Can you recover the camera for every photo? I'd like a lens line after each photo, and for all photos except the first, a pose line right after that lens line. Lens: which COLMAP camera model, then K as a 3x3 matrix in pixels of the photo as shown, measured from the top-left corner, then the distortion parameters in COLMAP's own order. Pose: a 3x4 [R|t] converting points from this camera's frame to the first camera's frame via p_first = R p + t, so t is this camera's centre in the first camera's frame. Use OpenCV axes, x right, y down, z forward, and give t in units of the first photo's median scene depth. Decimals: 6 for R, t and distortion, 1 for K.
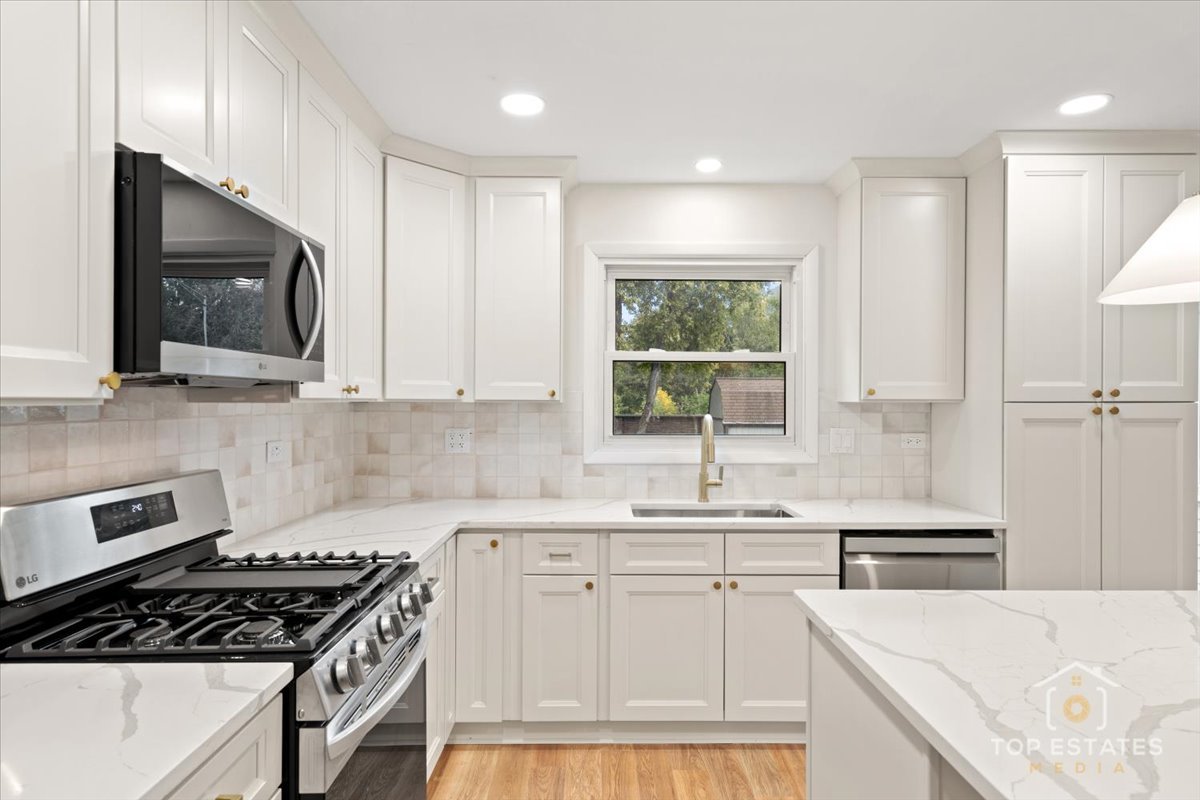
lens RADIAL K [[688.2, 0, 598.4], [0, 688.2, 399.6], [0, 0, 1]] dist [0.000367, -0.000003]
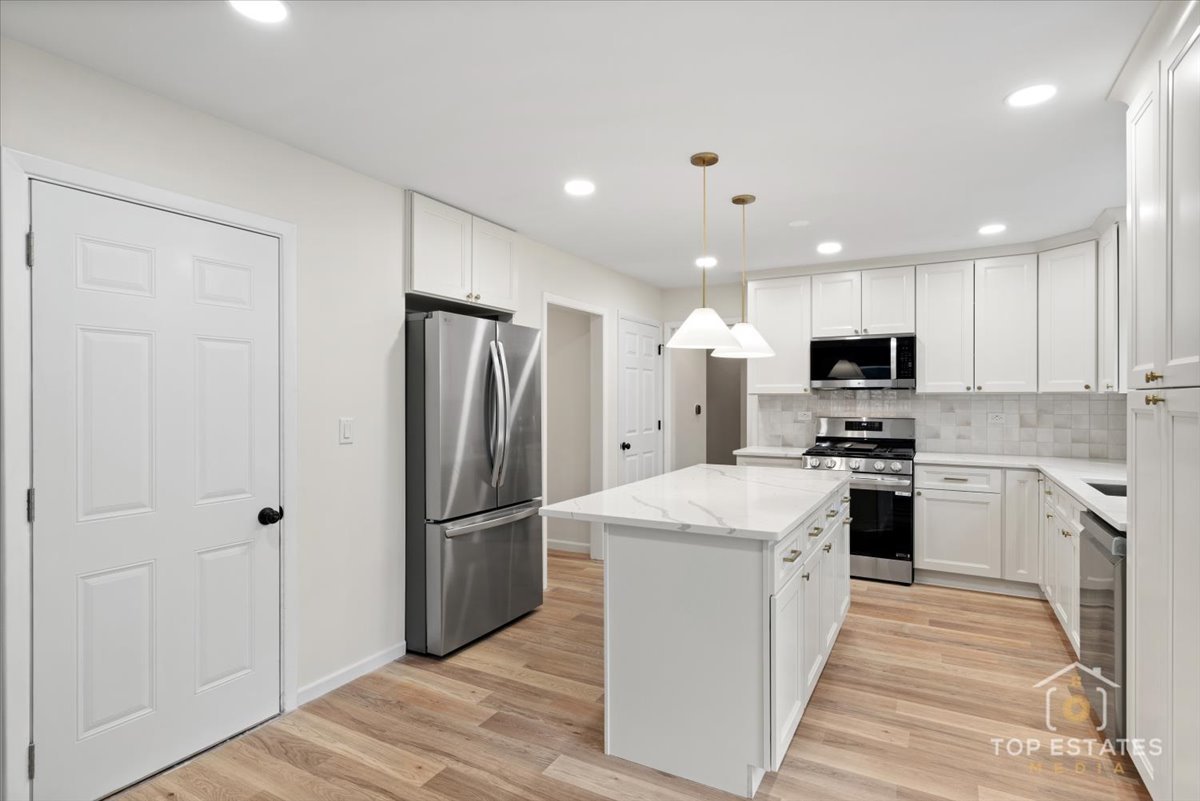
lens RADIAL K [[610.2, 0, 599.3], [0, 610.2, 400.9], [0, 0, 1]] dist [-0.002828, -0.000010]
pose [[-0.476003, 0.004556, -0.879432, 1.610474], [0.002488, 0.999990, 0.003834, 0.013101], [0.879440, -0.000363, -0.476009, 0.767267]]
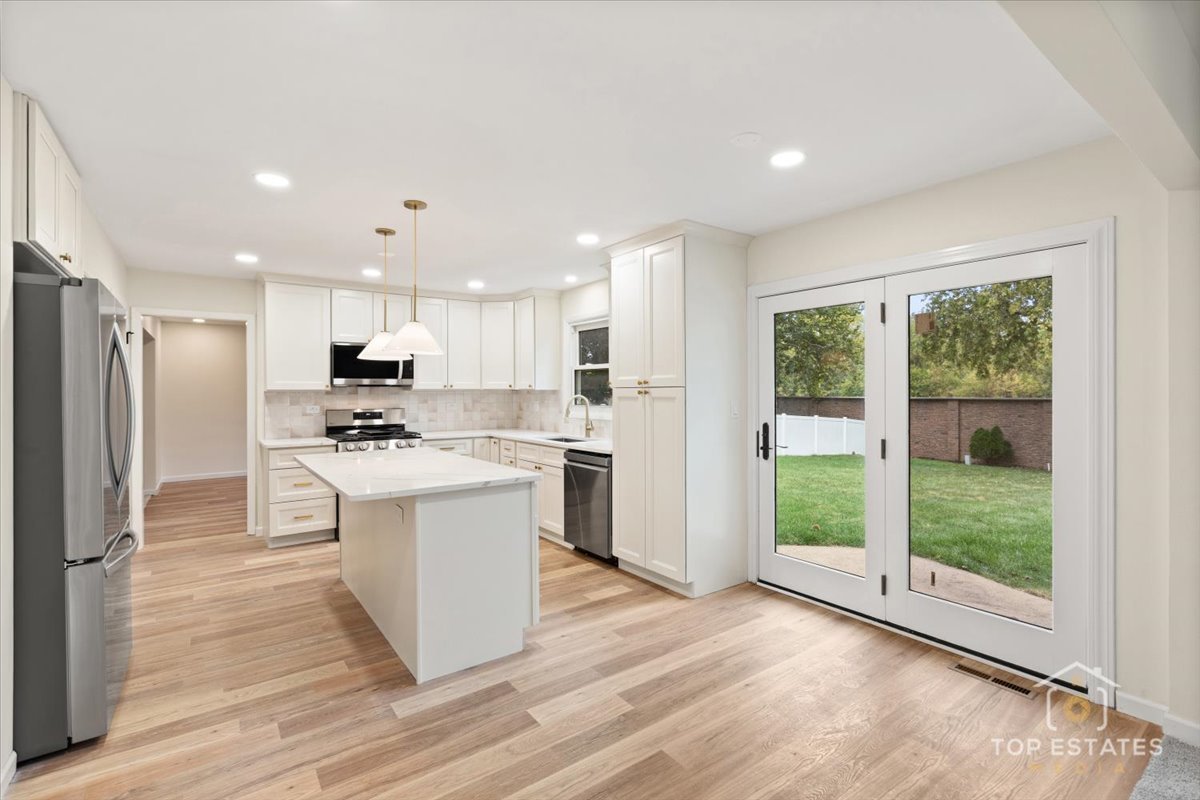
lens RADIAL K [[547.0, 0, 603.3], [0, 547.0, 392.1], [0, 0, 1]] dist [-0.001167, 0.000808]
pose [[0.597646, -0.003268, -0.801753, 1.796593], [0.007612, 0.999970, 0.001598, 0.012172], [0.801724, -0.007058, 0.597653, 0.069328]]
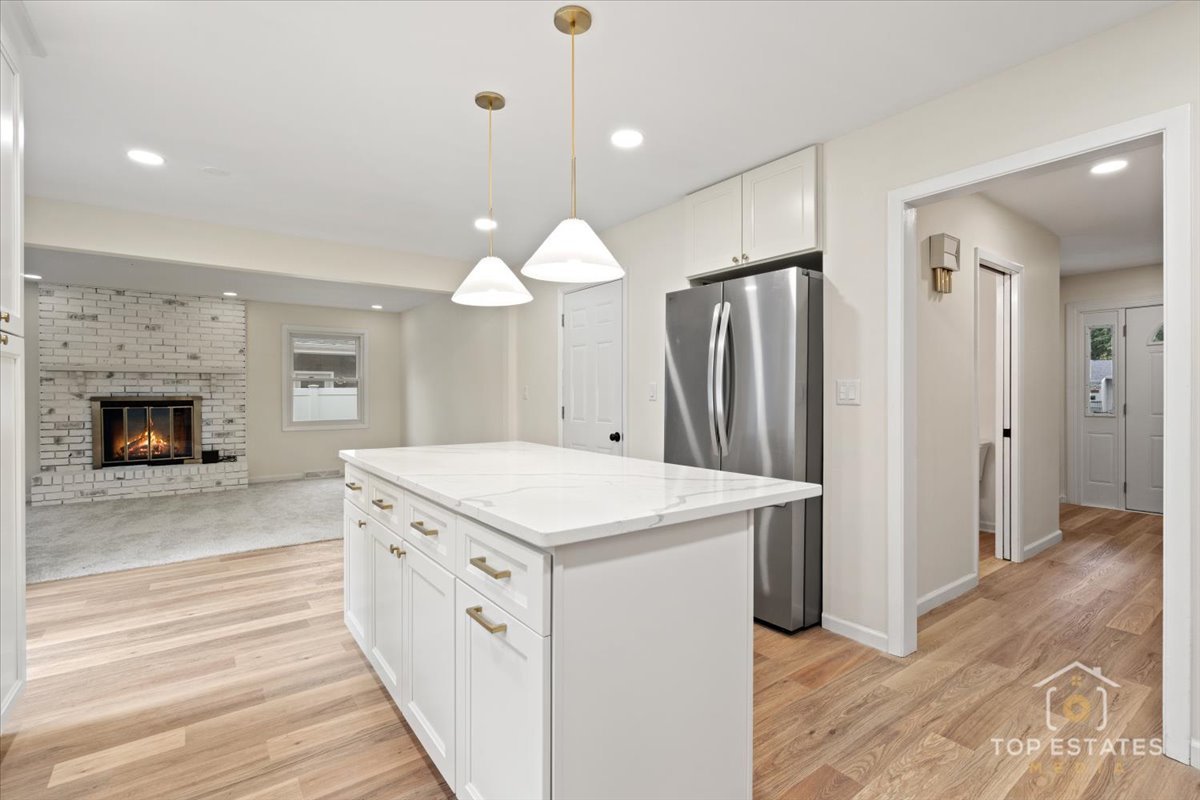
lens RADIAL K [[547.0, 0, 600.2], [0, 547.0, 396.9], [0, 0, 1]] dist [-0.001167, 0.000808]
pose [[-0.602155, -0.004575, 0.798366, -0.147530], [-0.003106, 0.999989, 0.003387, 0.077568], [-0.798373, -0.000440, -0.602163, 0.820344]]
